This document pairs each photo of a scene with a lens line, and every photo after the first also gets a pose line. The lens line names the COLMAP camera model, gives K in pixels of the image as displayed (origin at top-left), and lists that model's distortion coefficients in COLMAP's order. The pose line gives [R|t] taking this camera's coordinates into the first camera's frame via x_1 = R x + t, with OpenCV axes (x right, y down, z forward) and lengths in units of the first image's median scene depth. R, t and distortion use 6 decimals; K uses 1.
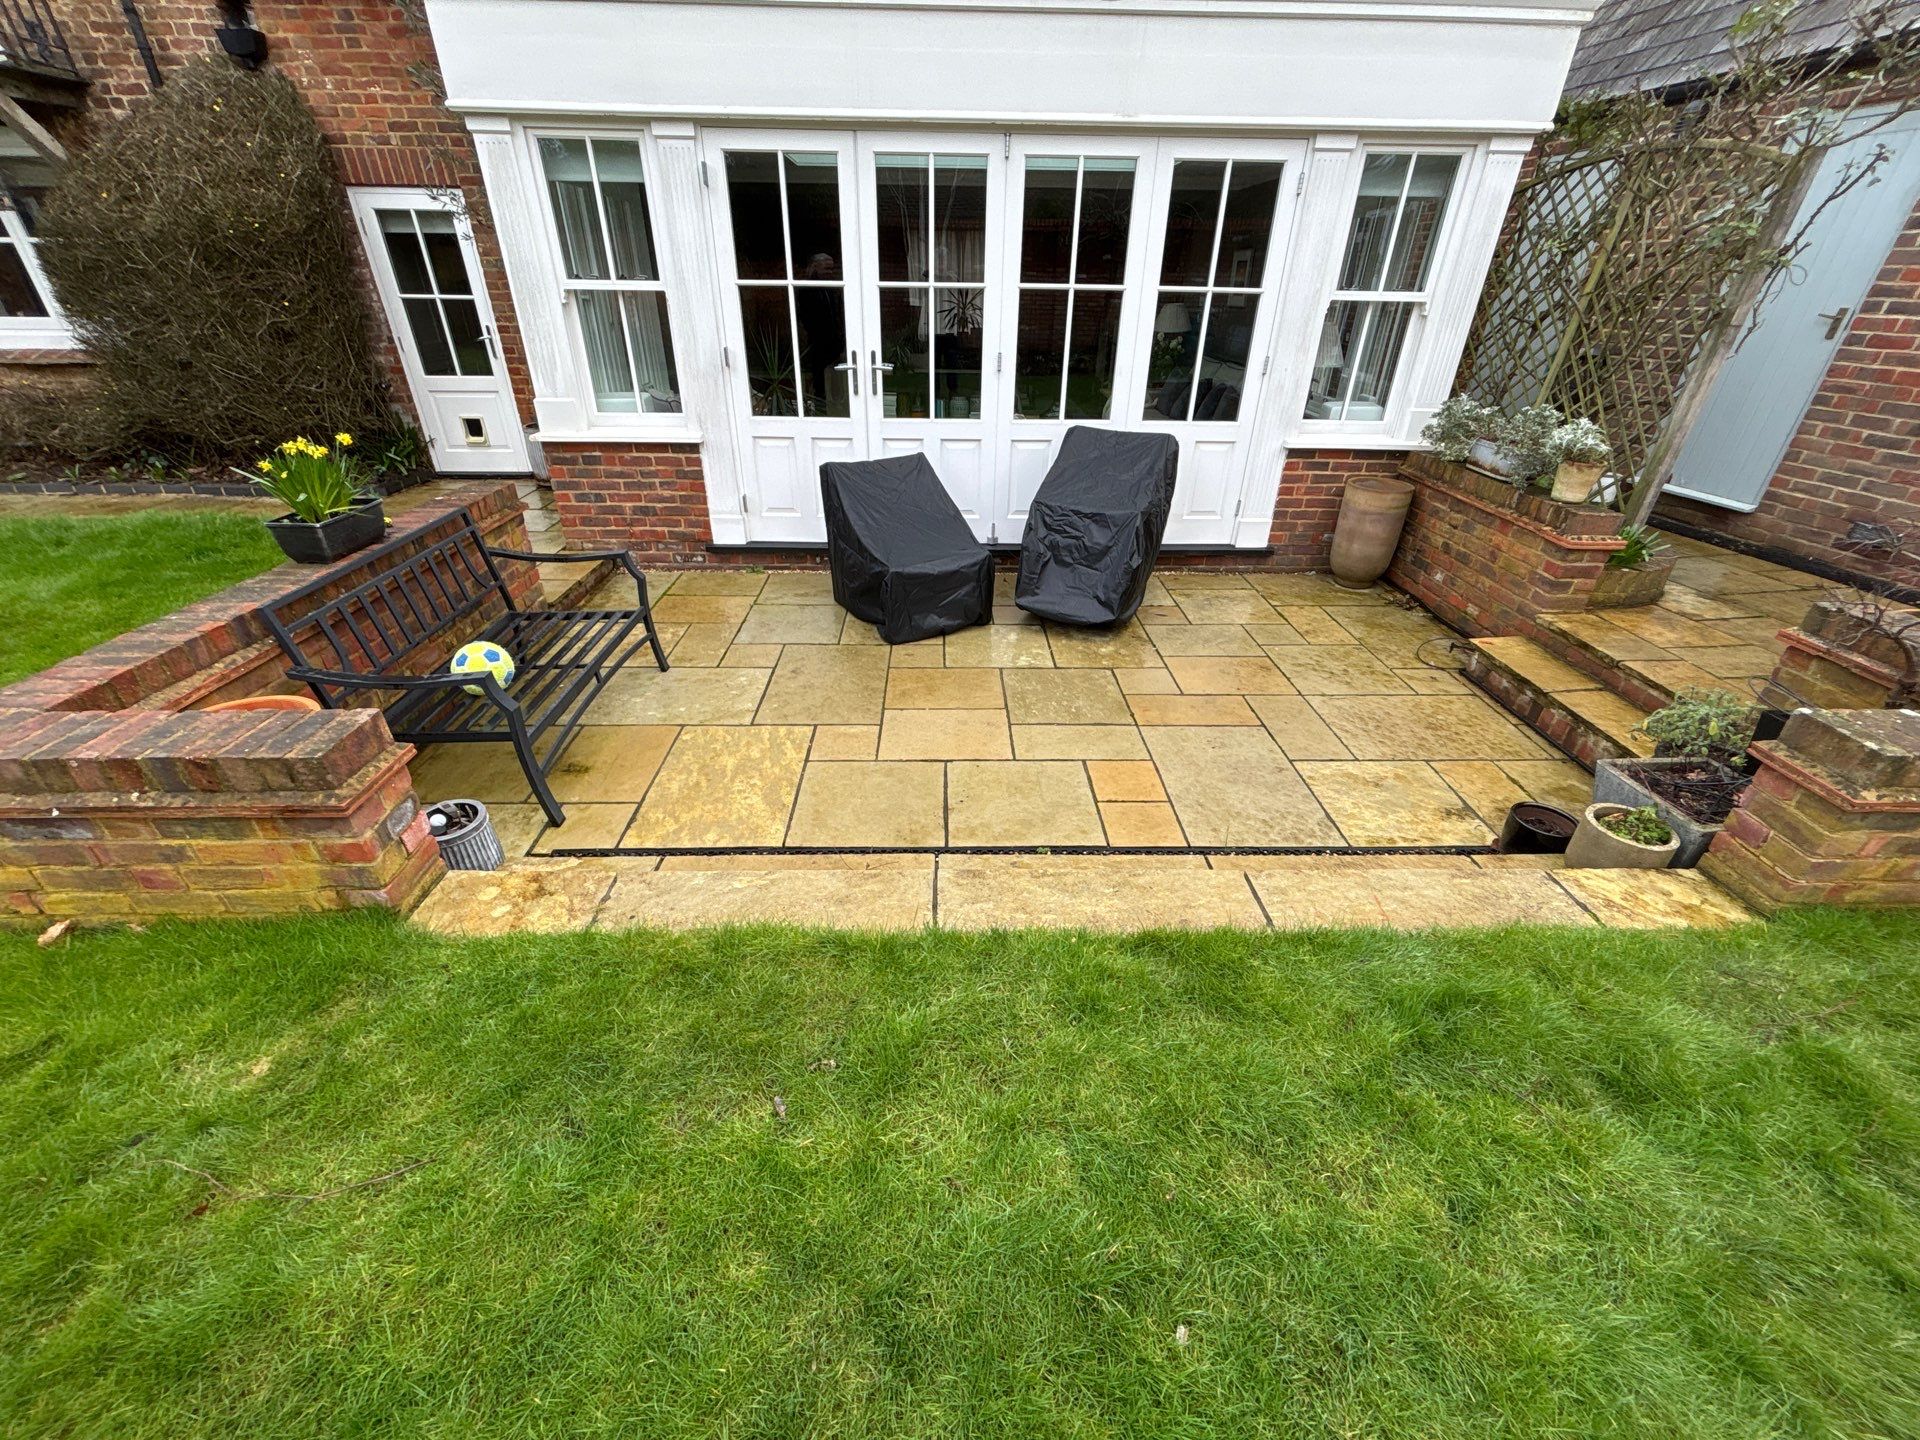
lens RADIAL K [[772.9, 0, 959.1], [0, 772.9, 720.5], [0, 0, 1]] dist [-0.000812, 0.000108]
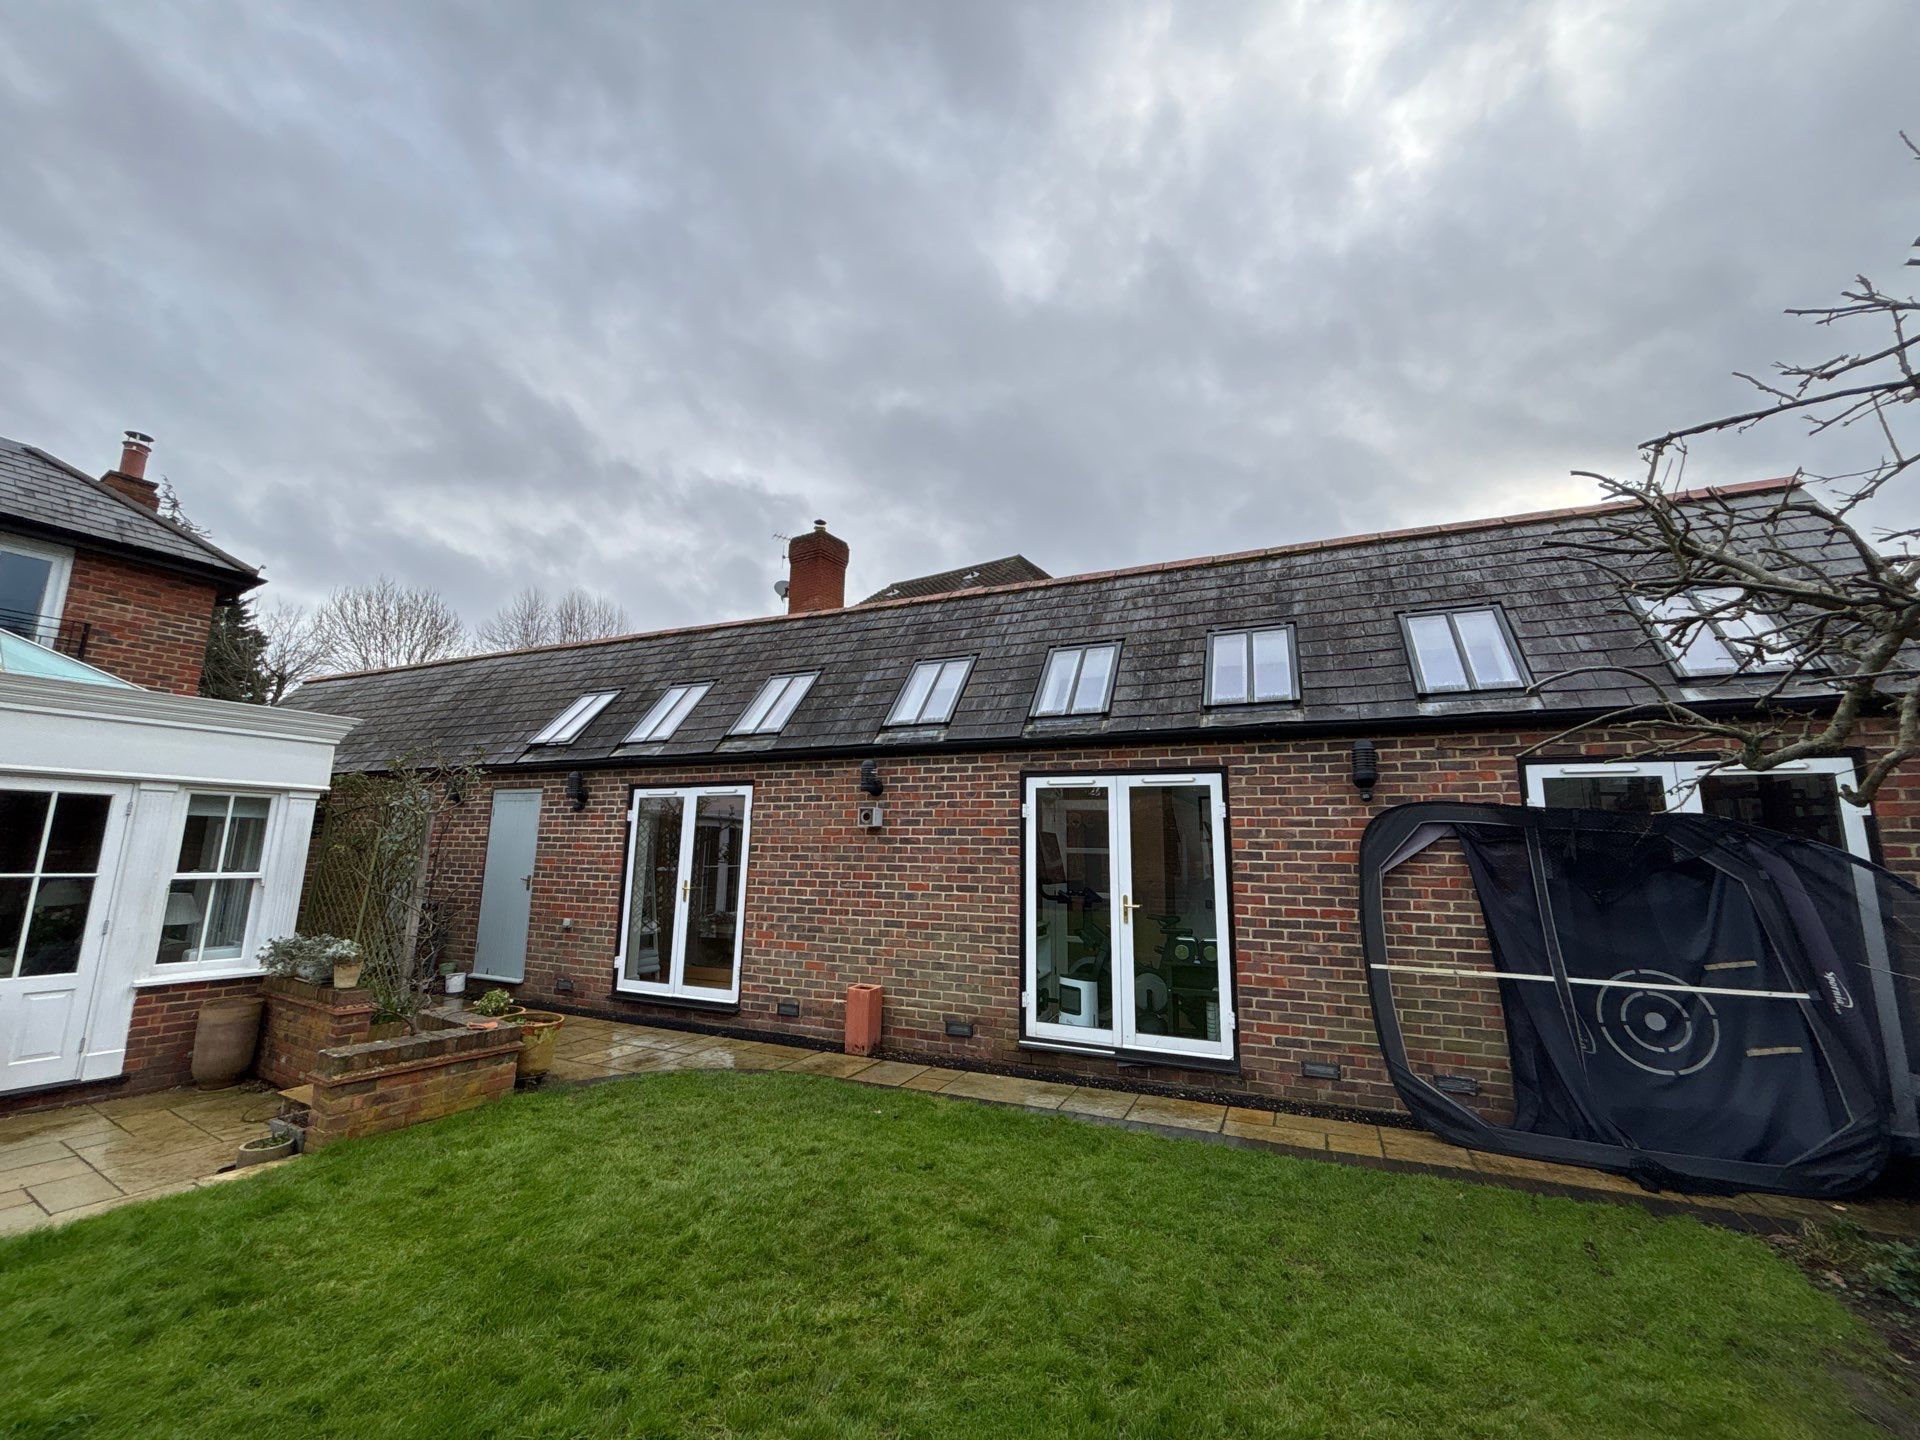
lens RADIAL K [[772.9, 0, 959.1], [0, 772.9, 720.5], [0, 0, 1]] dist [-0.000812, 0.000108]
pose [[0.536386, 0.140688, 0.832164, 0.043195], [0.413444, 0.815791, -0.404412, 0.355487], [-0.735768, 0.560974, 0.379412, -0.701170]]
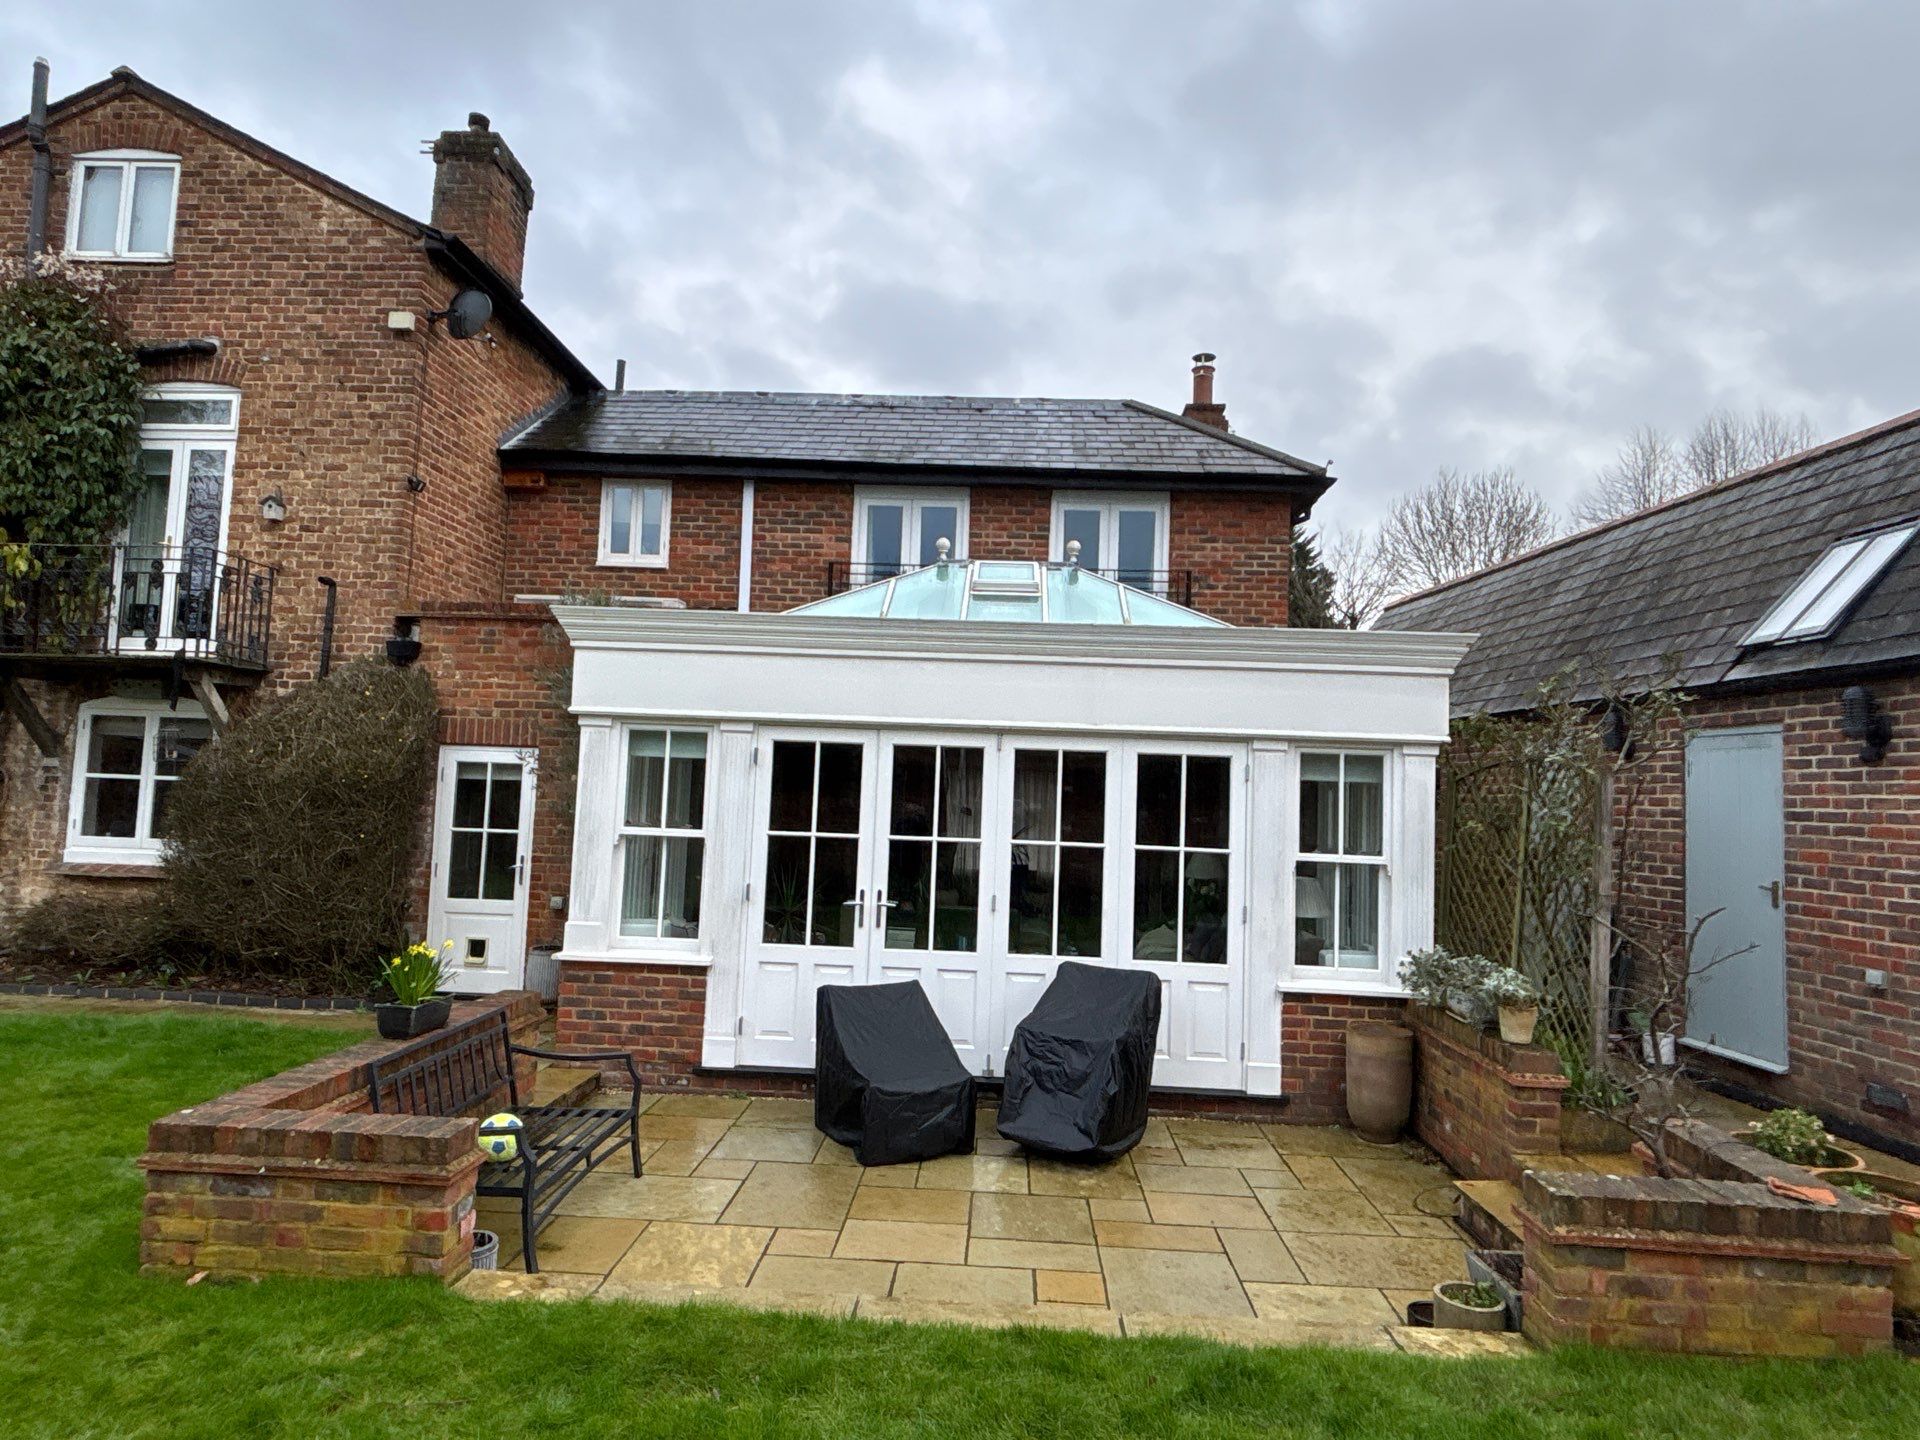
lens RADIAL K [[1101.8, 0, 963.7], [0, 1101.8, 719.4], [0, 0, 1]] dist [0.033016, -0.035529]
pose [[0.997750, 0.019656, -0.064091, 0.101321], [-0.052150, 0.828322, -0.557820, 0.185299], [0.042123, 0.559907, 0.827484, -0.420546]]
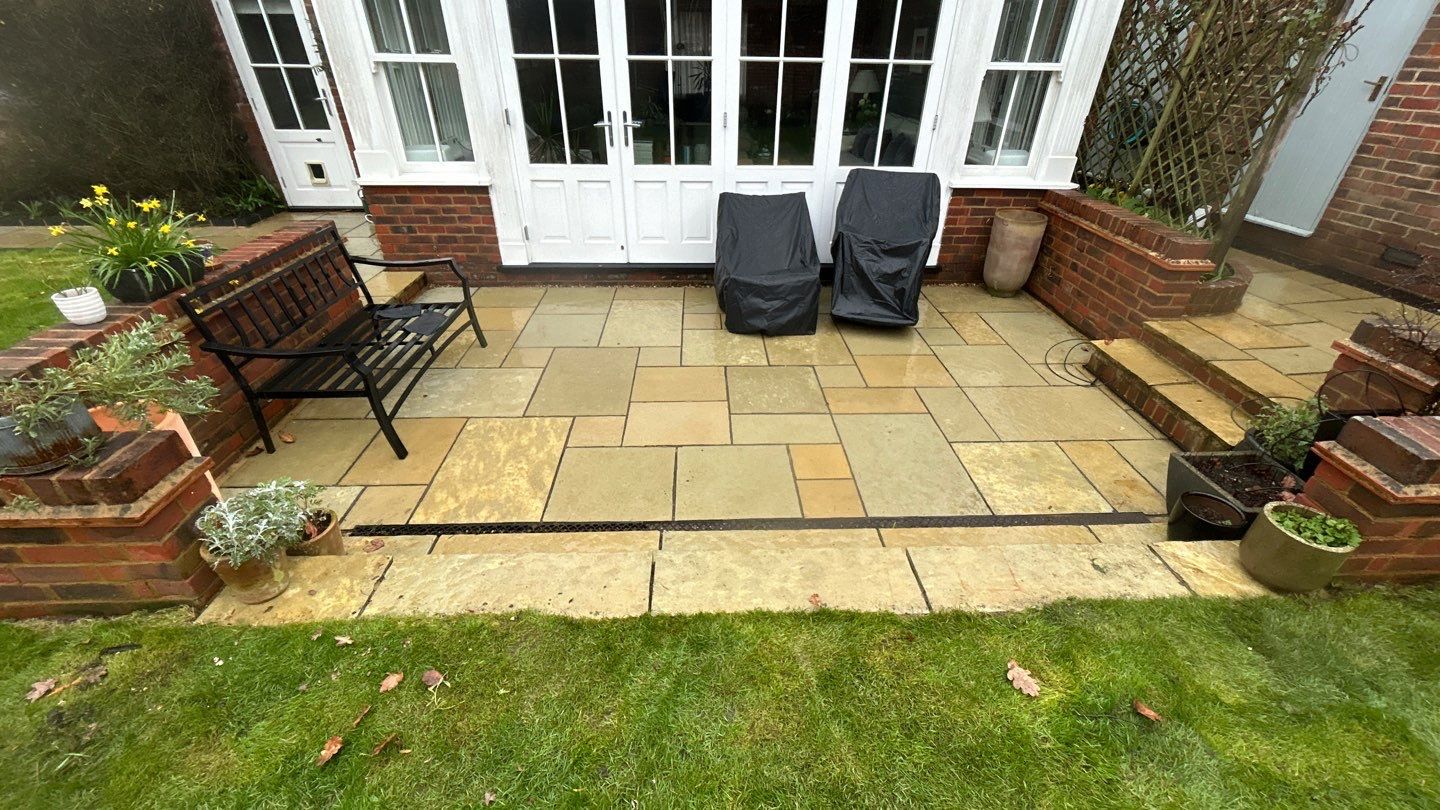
lens RADIAL K [[577.4, 0, 722.9], [0, 577.4, 407.7], [0, 0, 1]] dist [-0.000339, -0.000953]
pose [[0.999856, -0.008973, 0.014388, 0.029844], [0.008423, 0.999248, 0.037835, -0.029897], [-0.014717, -0.037709, 0.999180, 0.041402]]
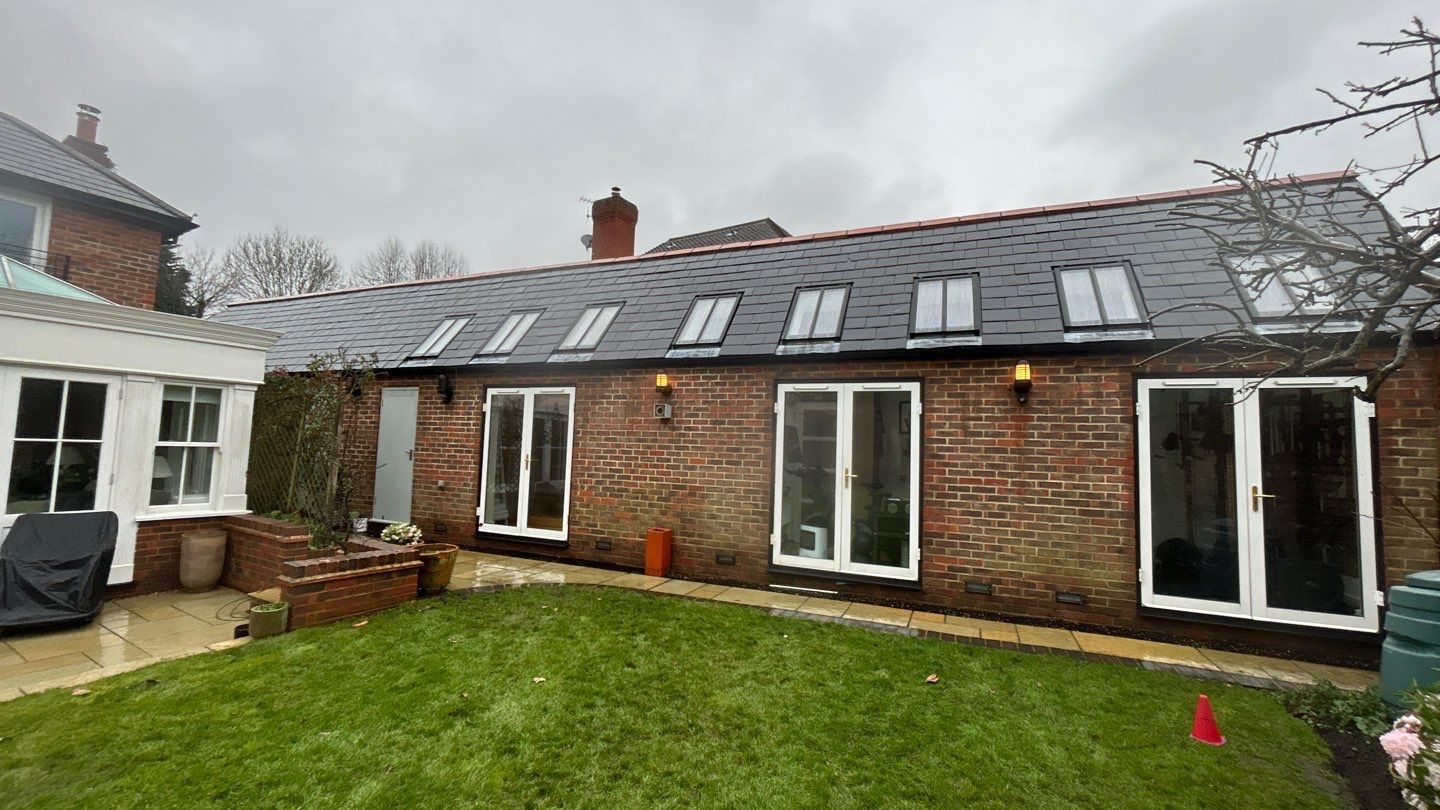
lens RADIAL K [[577.4, 0, 722.9], [0, 577.4, 407.7], [0, 0, 1]] dist [-0.000339, -0.000953]
pose [[0.523046, 0.063051, 0.849969, -0.003088], [0.402592, 0.860715, -0.311592, 0.369248], [-0.751227, 0.505168, 0.424810, -0.681311]]
